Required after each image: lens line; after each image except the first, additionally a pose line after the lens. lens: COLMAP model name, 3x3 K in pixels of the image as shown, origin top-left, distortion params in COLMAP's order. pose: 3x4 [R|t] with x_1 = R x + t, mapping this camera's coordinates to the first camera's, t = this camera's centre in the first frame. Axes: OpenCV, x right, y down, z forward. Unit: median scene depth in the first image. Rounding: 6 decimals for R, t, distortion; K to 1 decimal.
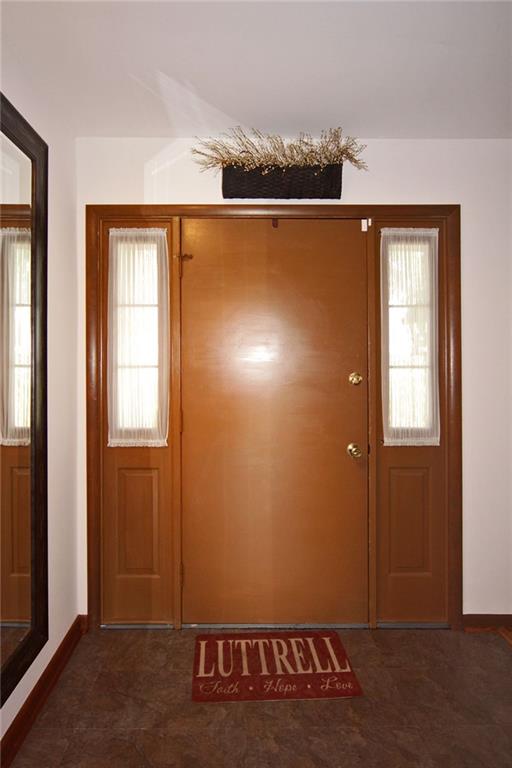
lens RADIAL K [[458.2, 0, 256.0], [0, 458.2, 384.4], [0, 0, 1]] dist [-0.007857, -0.000615]
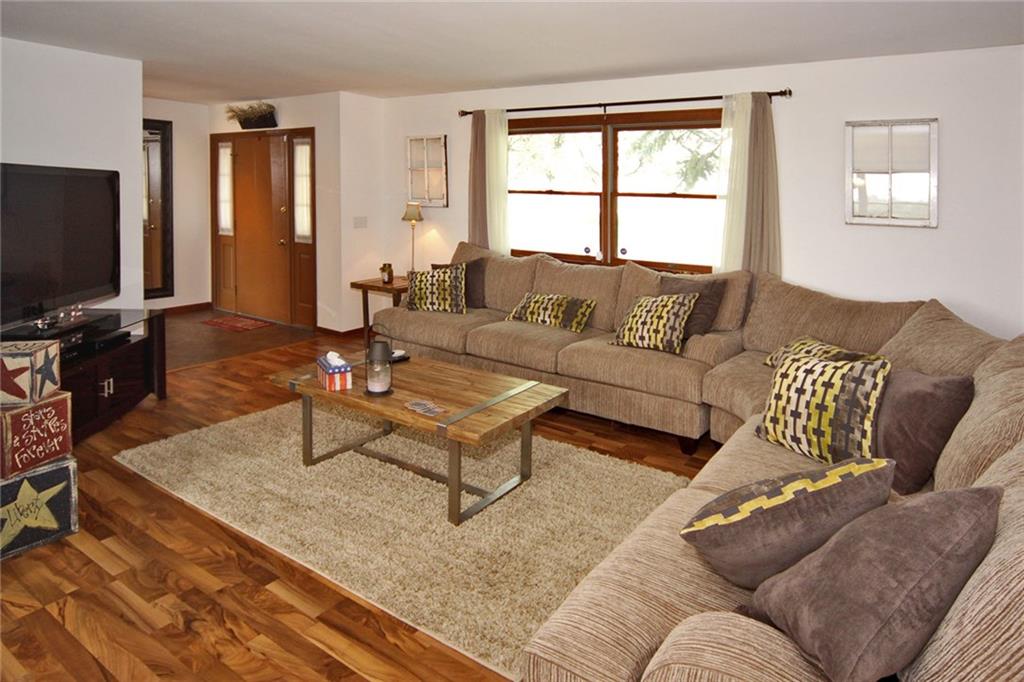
lens RADIAL K [[610.9, 0, 511.2], [0, 610.9, 337.3], [0, 0, 1]] dist [-0.007857, -0.000615]
pose [[0.828451, 0.148667, -0.539969, 2.835408], [-0.092129, 0.987166, 0.130442, 0.111937], [0.552431, -0.058318, 0.831516, -0.882184]]
